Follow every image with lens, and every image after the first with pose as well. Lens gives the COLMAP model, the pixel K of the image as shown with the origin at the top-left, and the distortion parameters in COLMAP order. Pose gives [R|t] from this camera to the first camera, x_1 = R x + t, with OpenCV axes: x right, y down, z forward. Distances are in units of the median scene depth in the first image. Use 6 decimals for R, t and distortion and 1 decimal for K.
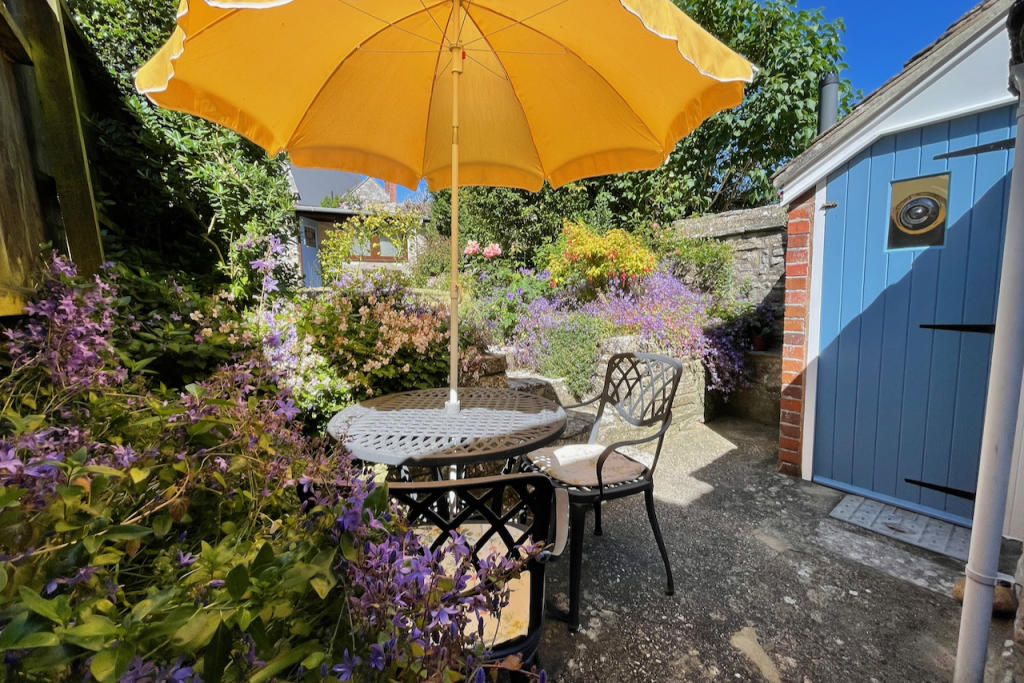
lens RADIAL K [[419.6, 0, 514.3], [0, 419.6, 335.3], [0, 0, 1]] dist [-0.026983, 0.000023]
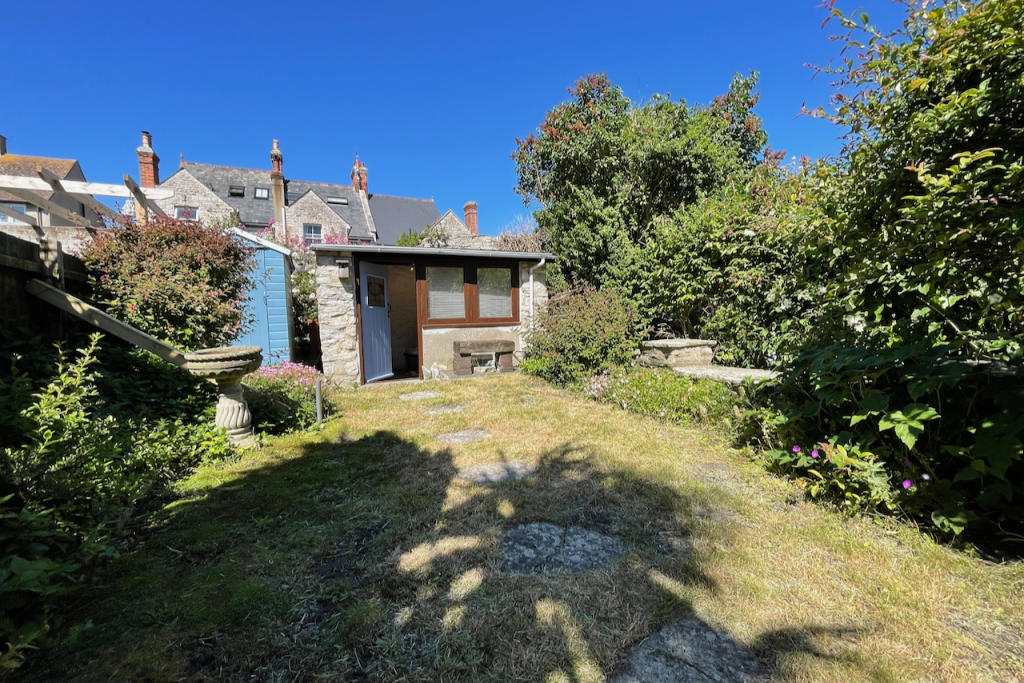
lens RADIAL K [[419.6, 0, 514.3], [0, 419.6, 335.3], [0, 0, 1]] dist [-0.026983, 0.000023]
pose [[0.985844, -0.014231, -0.167060, -0.155370], [0.002537, 0.997543, -0.070006, -0.113692], [0.167646, 0.068591, 0.983458, 0.367038]]
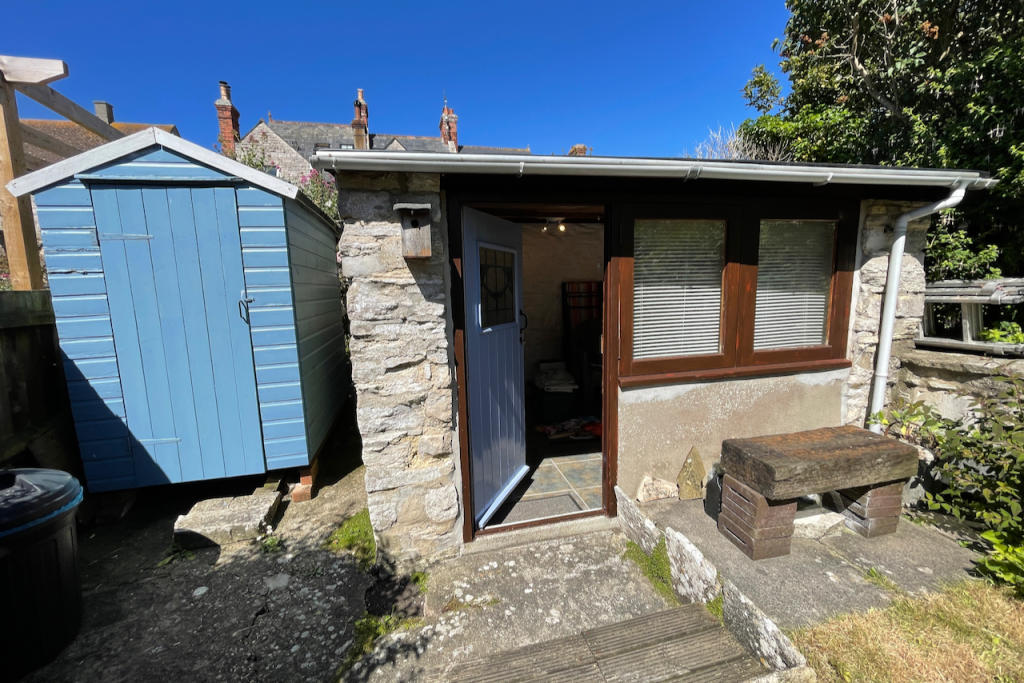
lens RADIAL K [[413.7, 0, 497.4], [0, 413.7, 340.9], [0, 0, 1]] dist [0.001273, 0.000126]
pose [[0.919270, 0.038529, -0.391738, -0.348436], [-0.026241, 0.998983, 0.036675, -0.193340], [0.392753, -0.023435, 0.919346, 0.686703]]
